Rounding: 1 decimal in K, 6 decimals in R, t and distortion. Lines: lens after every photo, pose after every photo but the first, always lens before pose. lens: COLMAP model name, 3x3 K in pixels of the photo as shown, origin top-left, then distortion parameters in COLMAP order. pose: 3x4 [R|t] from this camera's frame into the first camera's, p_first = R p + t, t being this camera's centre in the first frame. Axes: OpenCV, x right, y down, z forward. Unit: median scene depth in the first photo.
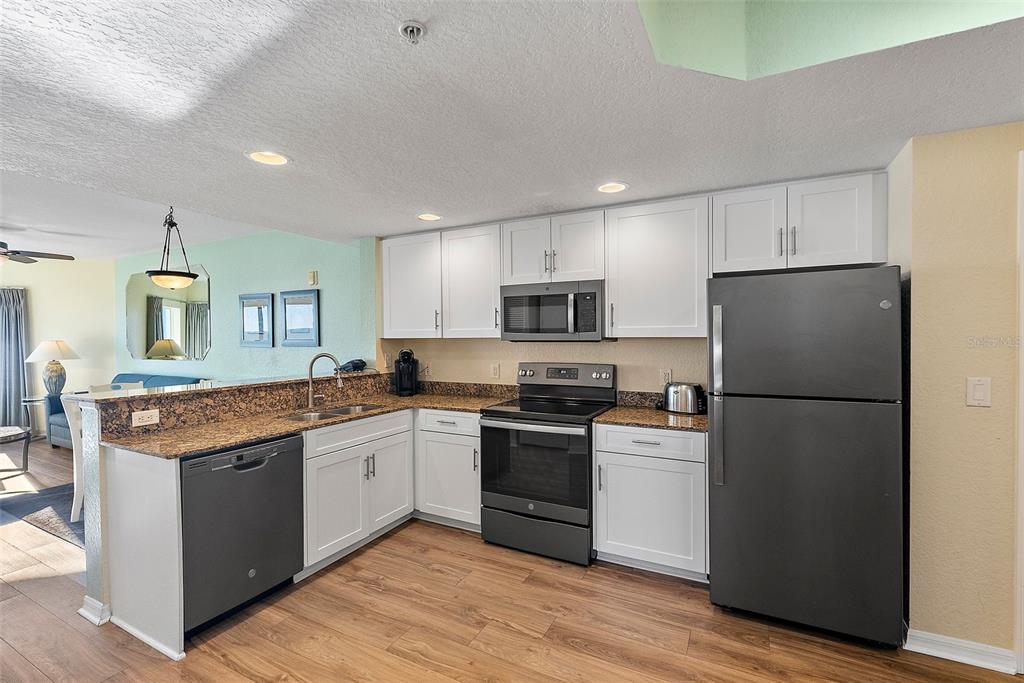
lens RADIAL K [[451.6, 0, 515.4], [0, 451.6, 339.9], [0, 0, 1]] dist [-0.003391, -0.000496]
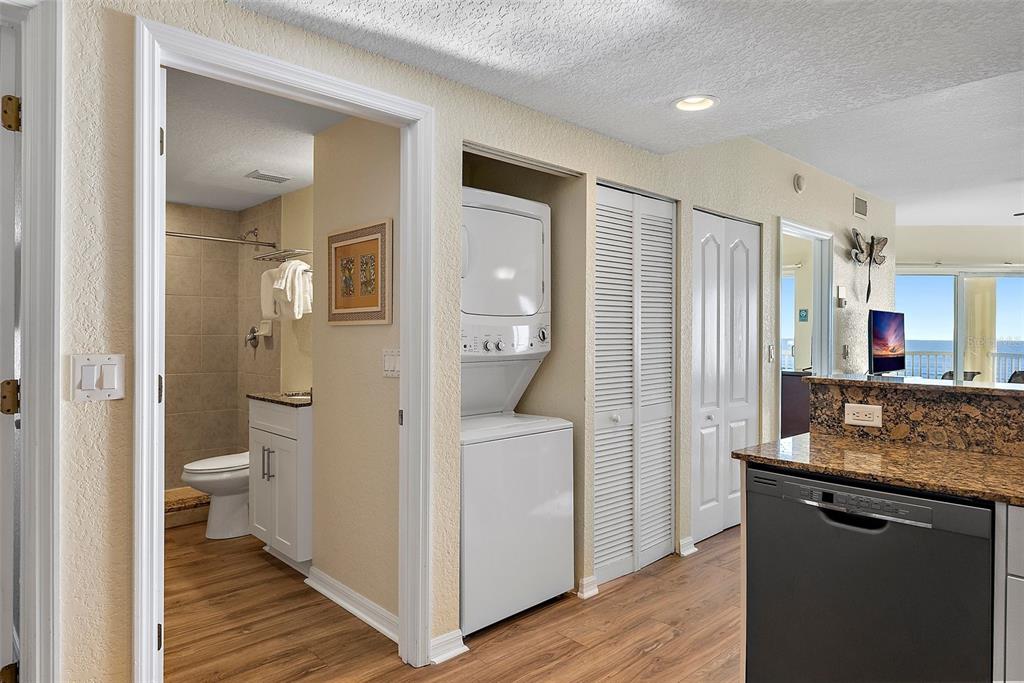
lens RADIAL K [[624.6, 0, 516.6], [0, 624.6, 332.7], [0, 0, 1]] dist [0.001627, -0.000292]
pose [[-0.325172, 0.005221, -0.945640, 0.222916], [-0.016784, 0.999795, 0.011291, 0.043605], [0.945506, 0.019543, -0.325018, 0.748925]]
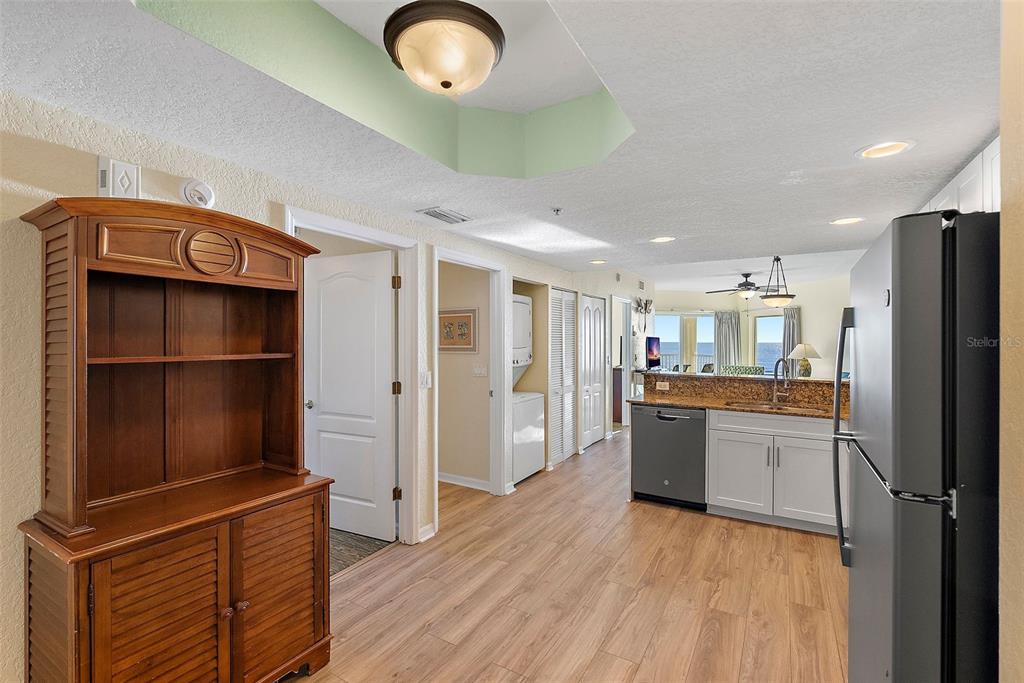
lens RADIAL K [[451.6, 0, 513.2], [0, 451.6, 339.7], [0, 0, 1]] dist [-0.003391, -0.000496]
pose [[-0.056208, 0.008346, -0.998384, 1.004055], [-0.015785, 0.999833, 0.009247, -0.024566], [0.998294, 0.016280, -0.056067, 0.445606]]
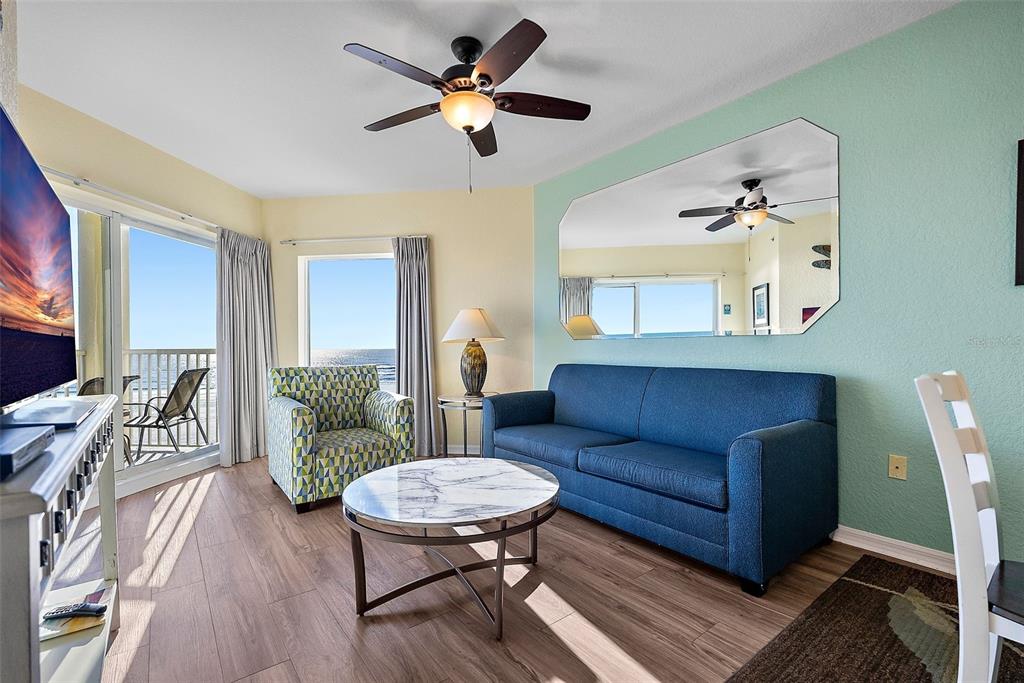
lens RADIAL K [[451.6, 0, 515.9], [0, 451.6, 343.8], [0, 0, 1]] dist [-0.003391, -0.000496]
pose [[0.910597, -0.001478, -0.413294, -1.749706], [-0.003595, 0.999927, -0.011498, 0.144048], [0.413281, 0.011956, 0.910525, 1.096453]]
